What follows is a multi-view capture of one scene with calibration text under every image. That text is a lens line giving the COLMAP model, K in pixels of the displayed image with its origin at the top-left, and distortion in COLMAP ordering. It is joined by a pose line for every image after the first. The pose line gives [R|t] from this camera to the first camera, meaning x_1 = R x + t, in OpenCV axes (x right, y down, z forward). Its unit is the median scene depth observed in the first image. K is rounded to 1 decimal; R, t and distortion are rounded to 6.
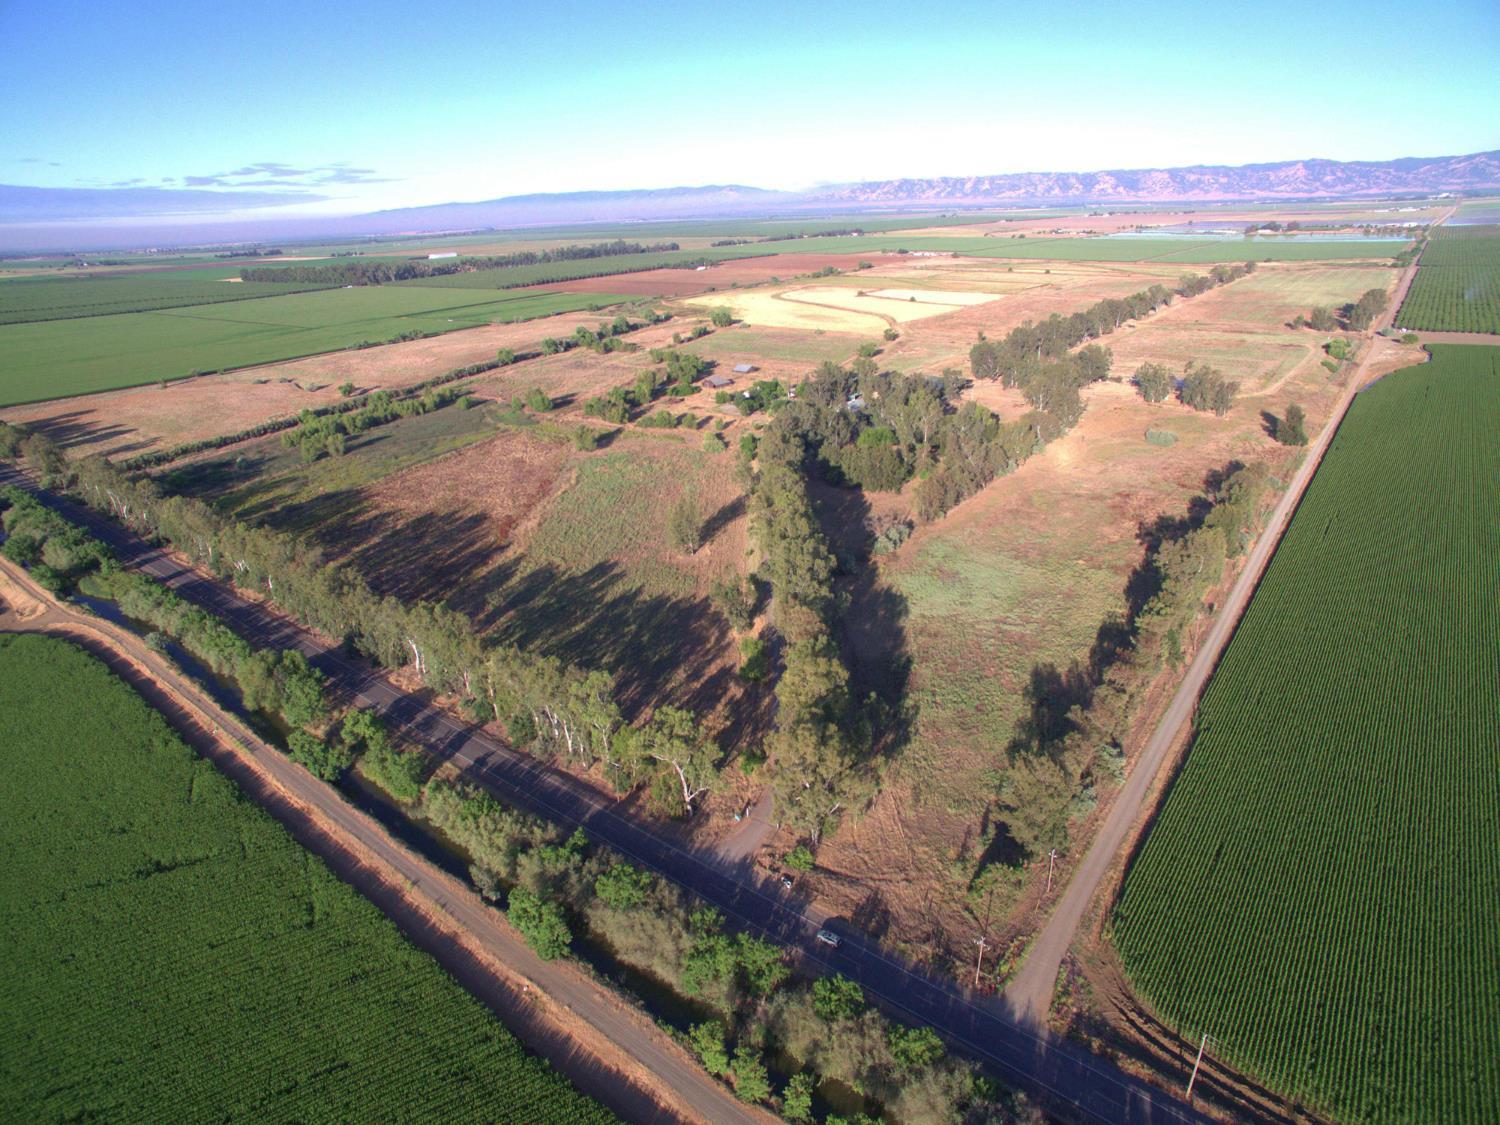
lens RADIAL K [[871.6, 0, 745.9], [0, 871.6, 567.6], [0, 0, 1]] dist [-0.121921, 0.089794]
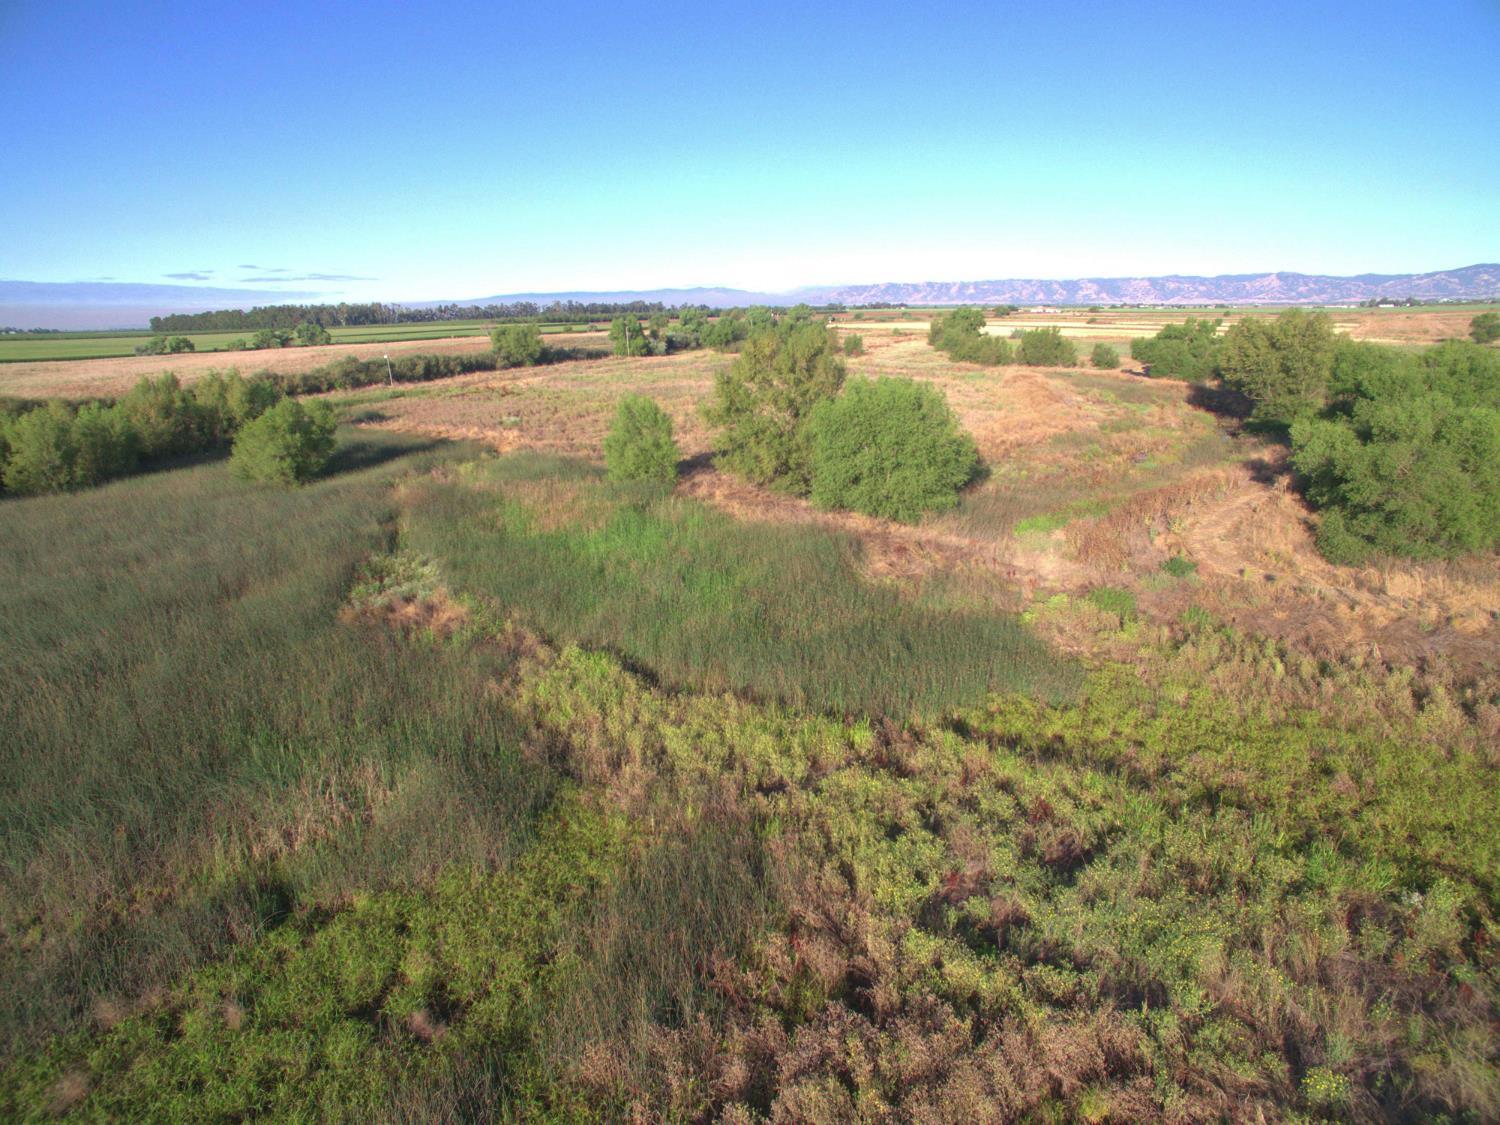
lens RADIAL K [[871.6, 0, 745.9], [0, 871.6, 567.6], [0, 0, 1]] dist [-0.121921, 0.089794]
pose [[0.999663, 0.009115, 0.024305, -0.097885], [-0.006348, 0.993737, -0.111567, -0.060541], [-0.025170, 0.111375, 0.993460, 0.333835]]
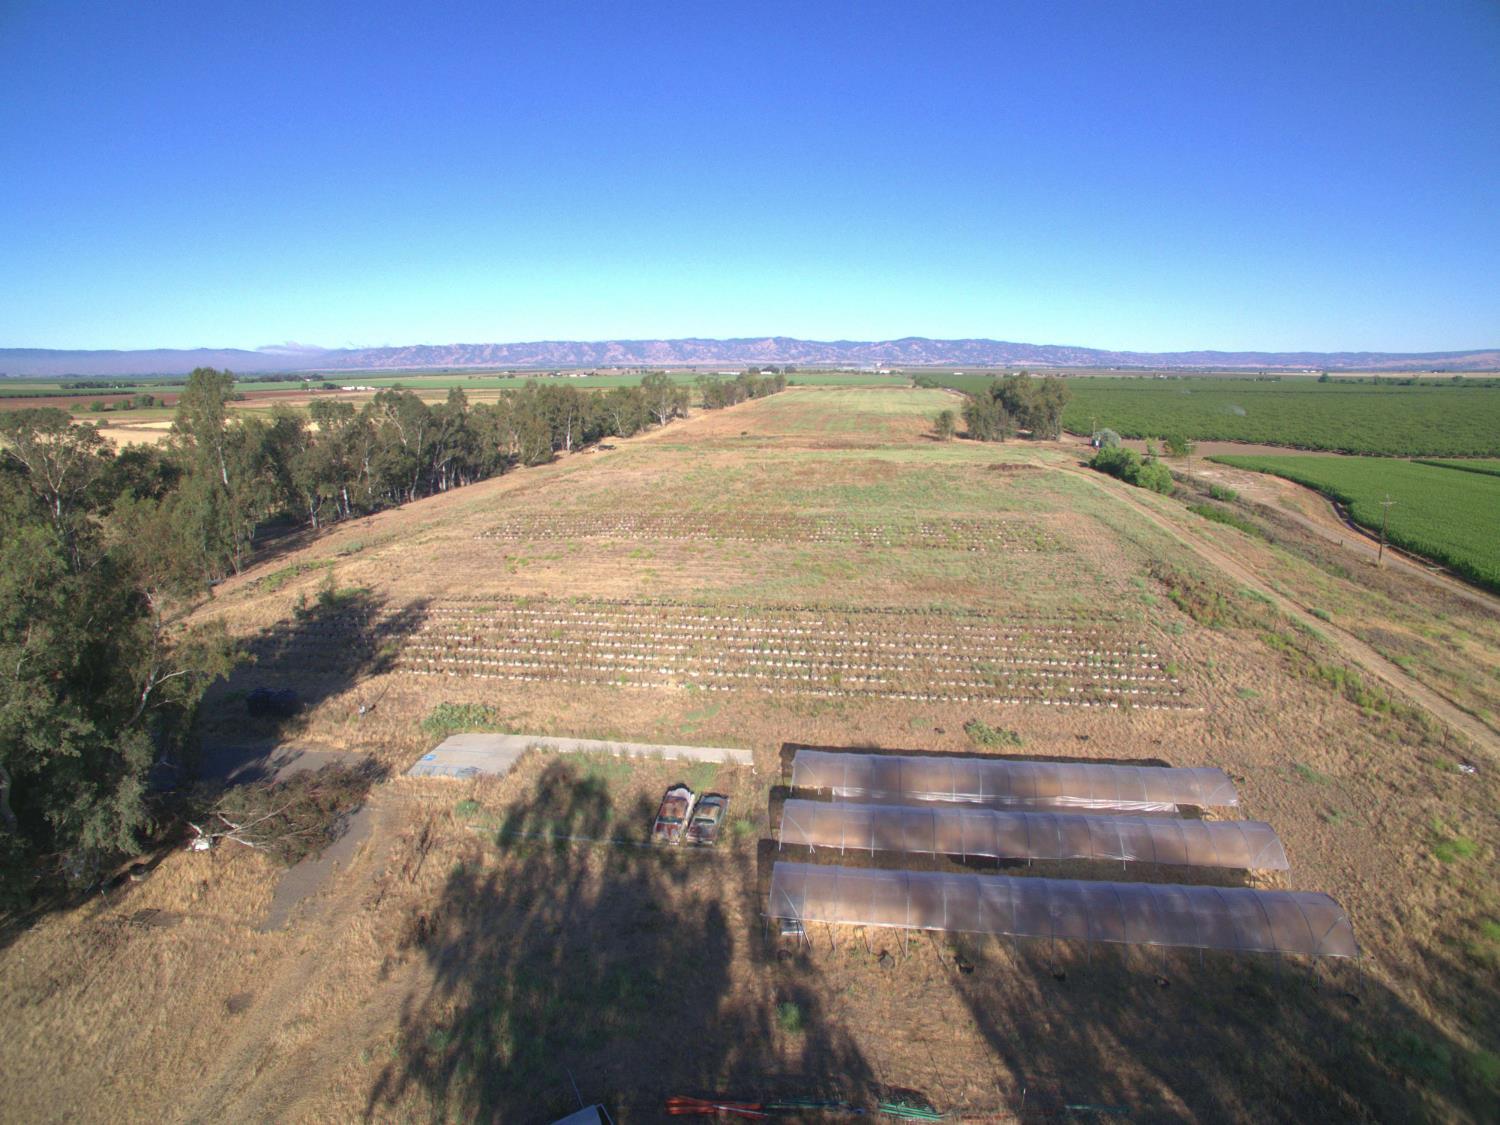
lens RADIAL K [[871.6, 0, 745.9], [0, 871.6, 567.6], [0, 0, 1]] dist [-0.121921, 0.089794]
pose [[0.870112, -0.081153, 0.486126, 0.166948], [0.167987, 0.976121, -0.137725, -0.087073], [-0.463341, 0.201499, 0.862968, 0.338043]]
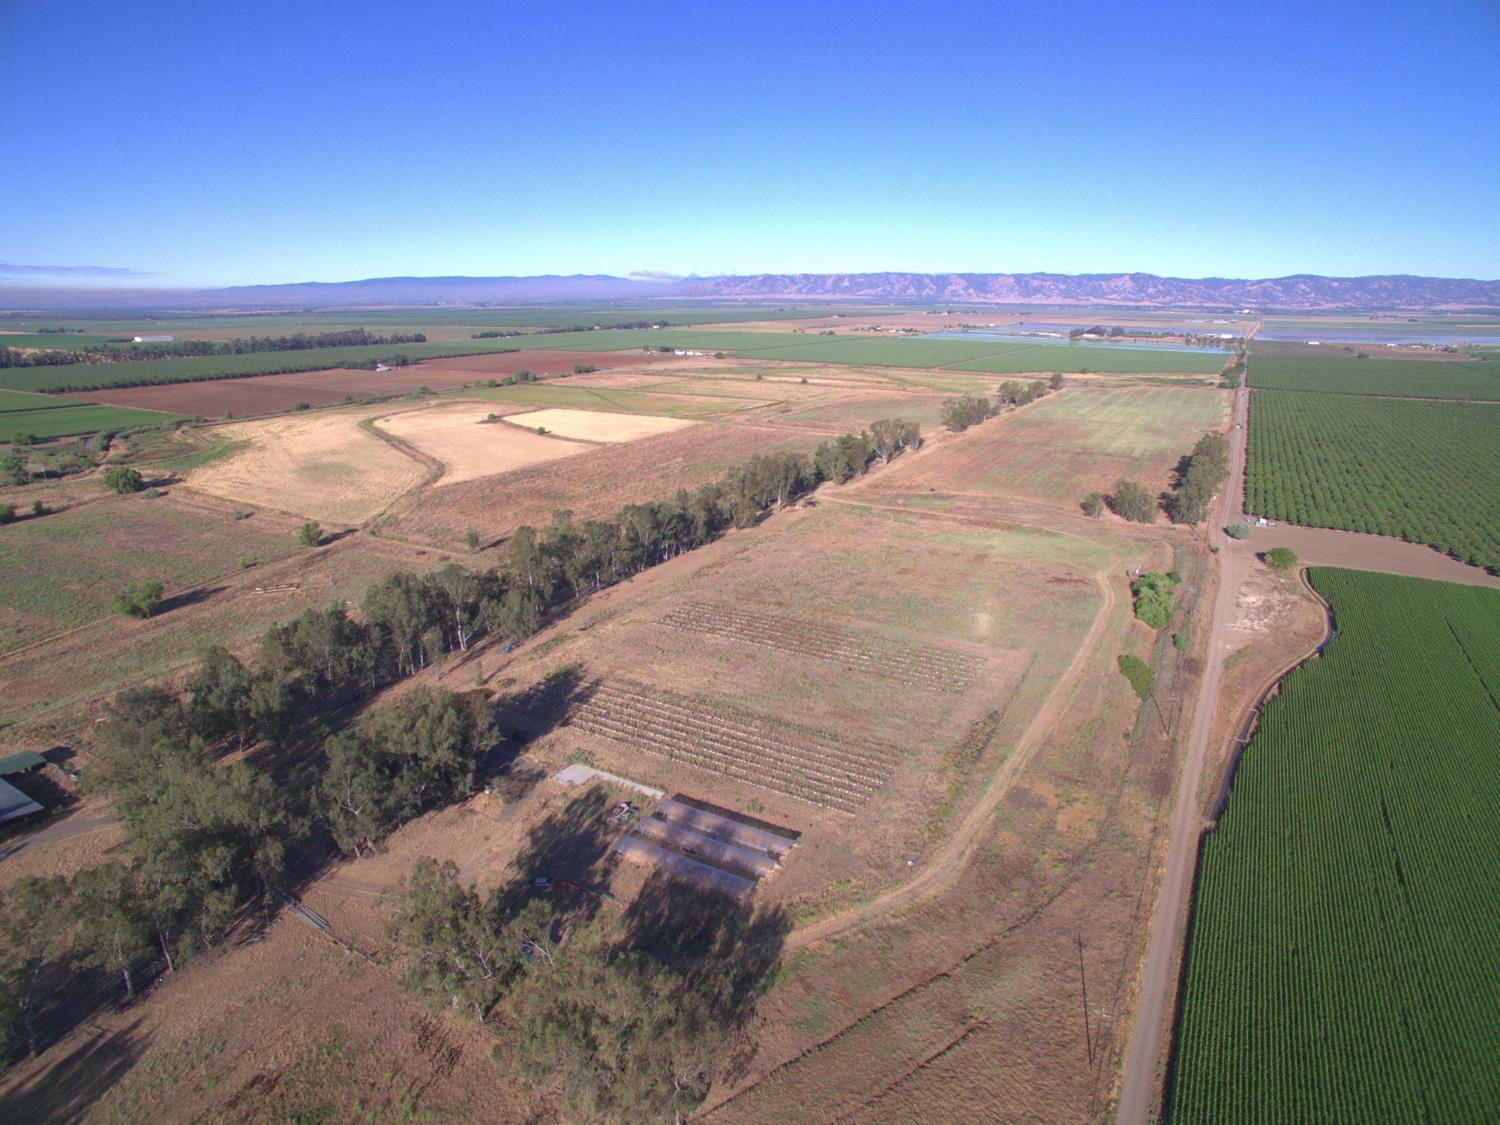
lens RADIAL K [[871.6, 0, 745.9], [0, 871.6, 567.6], [0, 0, 1]] dist [-0.121921, 0.089794]
pose [[0.990054, -0.003742, 0.140638, 0.183319], [0.017332, 0.995276, -0.095530, -0.104664], [-0.139616, 0.097017, 0.985442, 0.249597]]
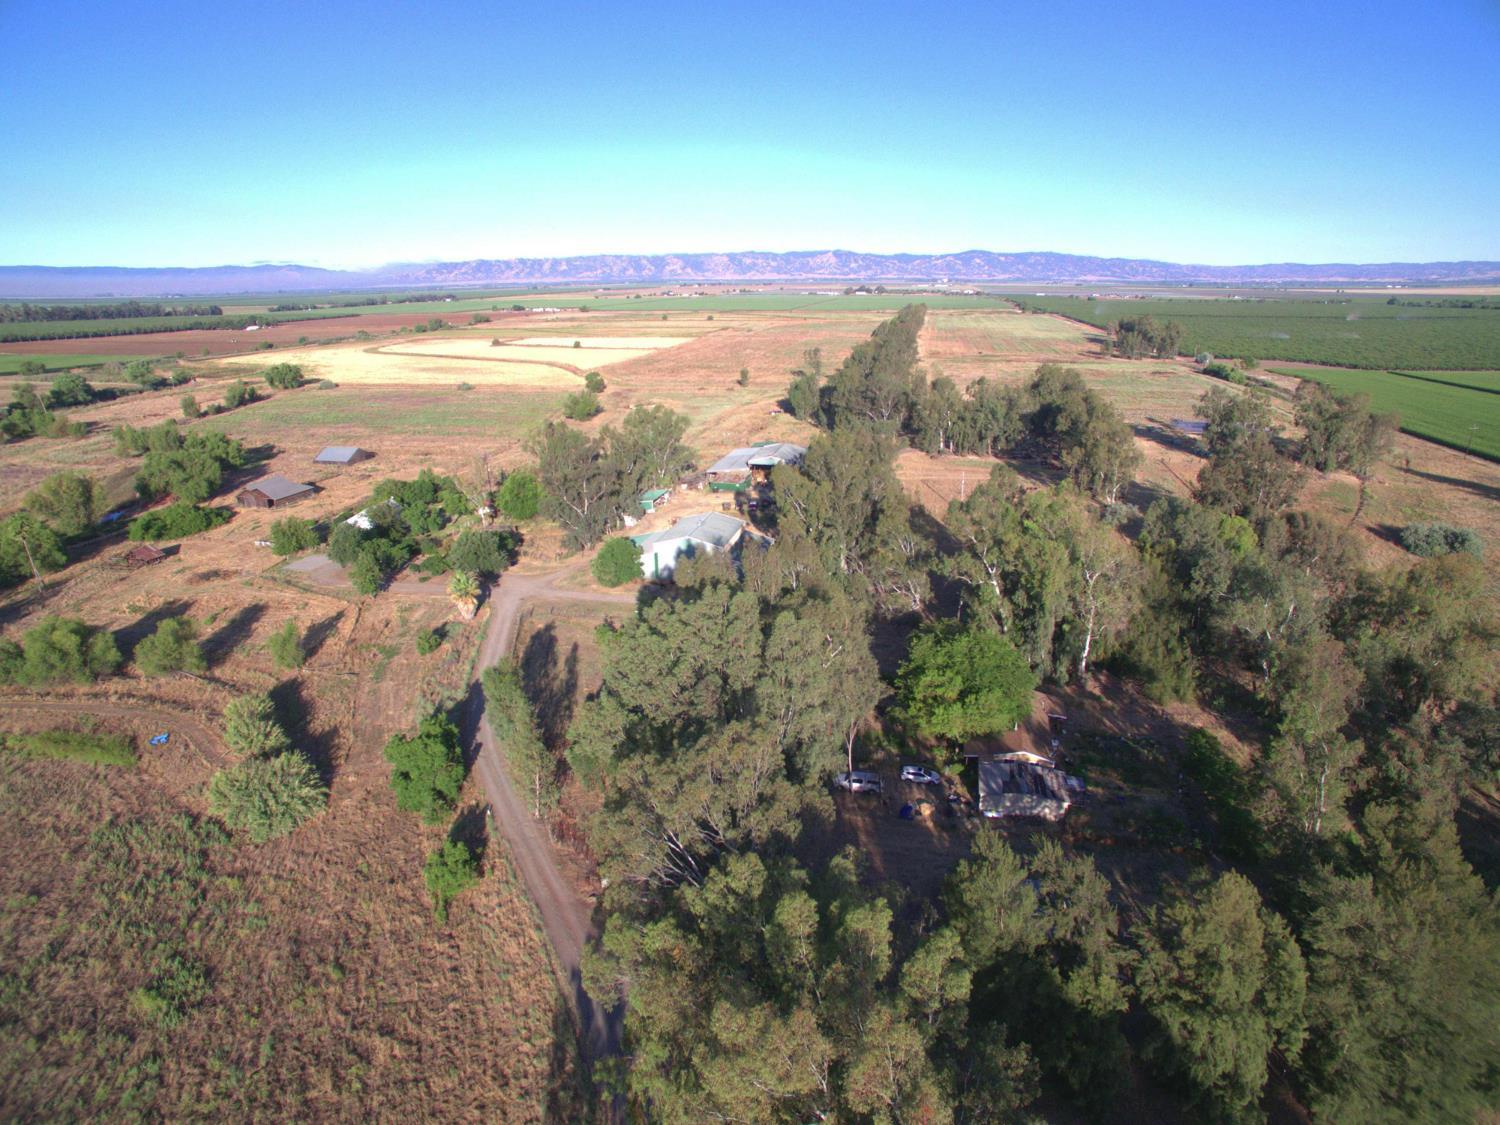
lens RADIAL K [[871.6, 0, 745.9], [0, 871.6, 567.6], [0, 0, 1]] dist [-0.121921, 0.089794]
pose [[0.897395, -0.113917, 0.426268, -0.003638], [0.150782, 0.987111, -0.053635, -0.051731], [-0.414664, 0.112405, 0.903005, 0.230542]]
